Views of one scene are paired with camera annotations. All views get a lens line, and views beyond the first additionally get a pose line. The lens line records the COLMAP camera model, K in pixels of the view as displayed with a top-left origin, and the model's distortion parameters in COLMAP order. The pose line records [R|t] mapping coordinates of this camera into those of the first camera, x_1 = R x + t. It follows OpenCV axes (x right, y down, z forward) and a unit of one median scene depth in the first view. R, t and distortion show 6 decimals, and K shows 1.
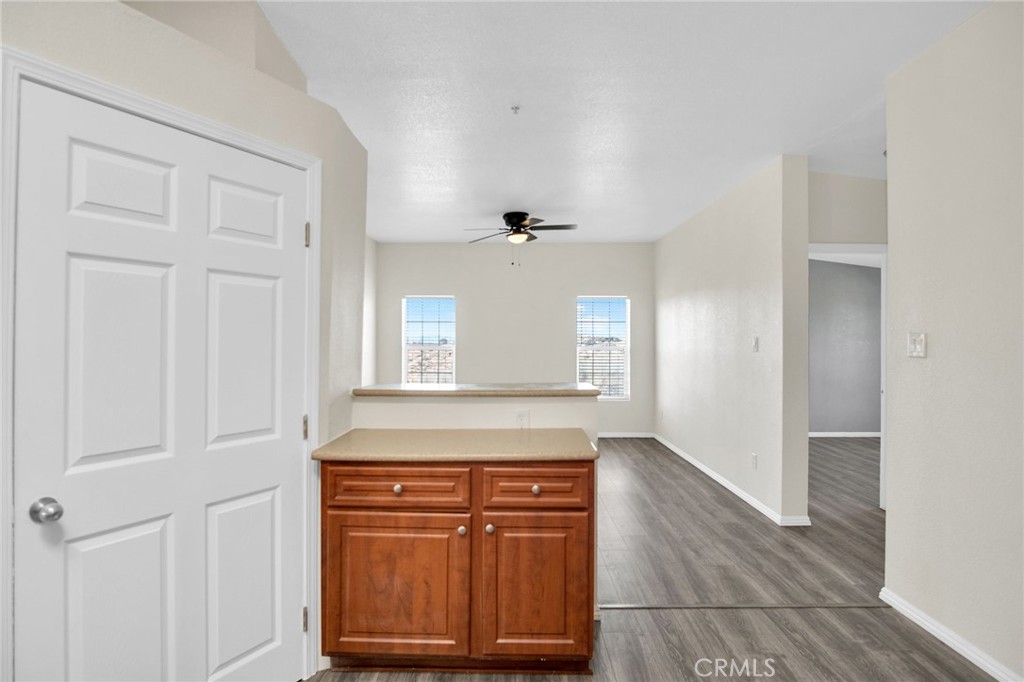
lens RADIAL K [[565.8, 0, 512.8], [0, 565.8, 337.7], [0, 0, 1]] dist [-0.027534, 0.005832]
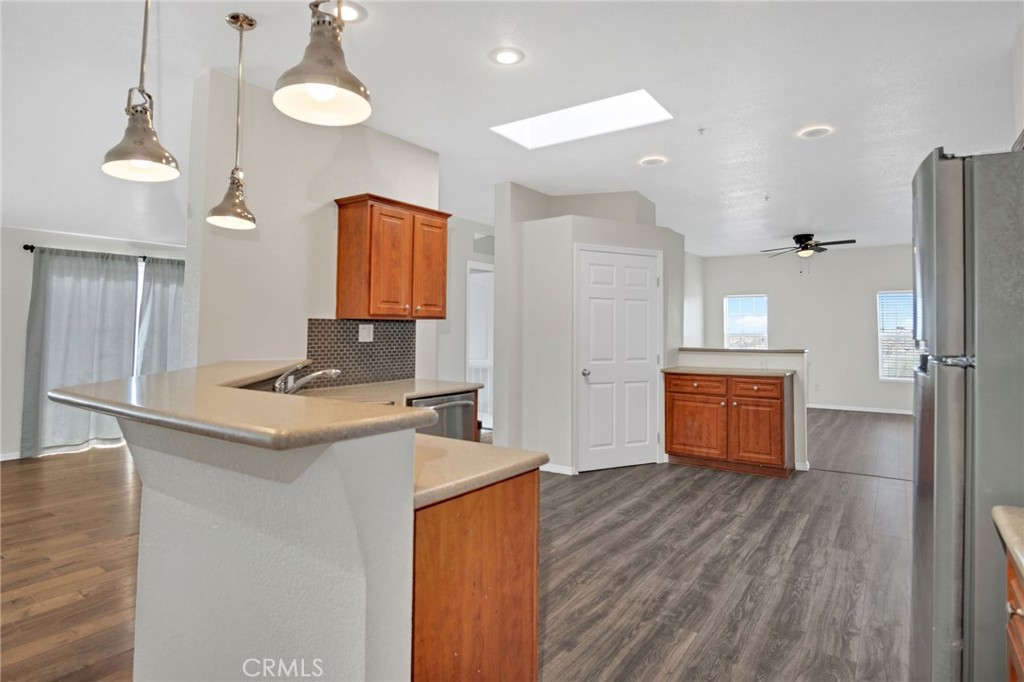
lens RADIAL K [[565.8, 0, 499.4], [0, 565.8, 300.4], [0, 0, 1]] dist [-0.027534, 0.005832]
pose [[0.817408, -0.024399, -0.575542, 0.510758], [-0.005008, 0.998764, -0.049454, 0.026515], [0.576037, 0.043306, 0.816276, -1.484258]]
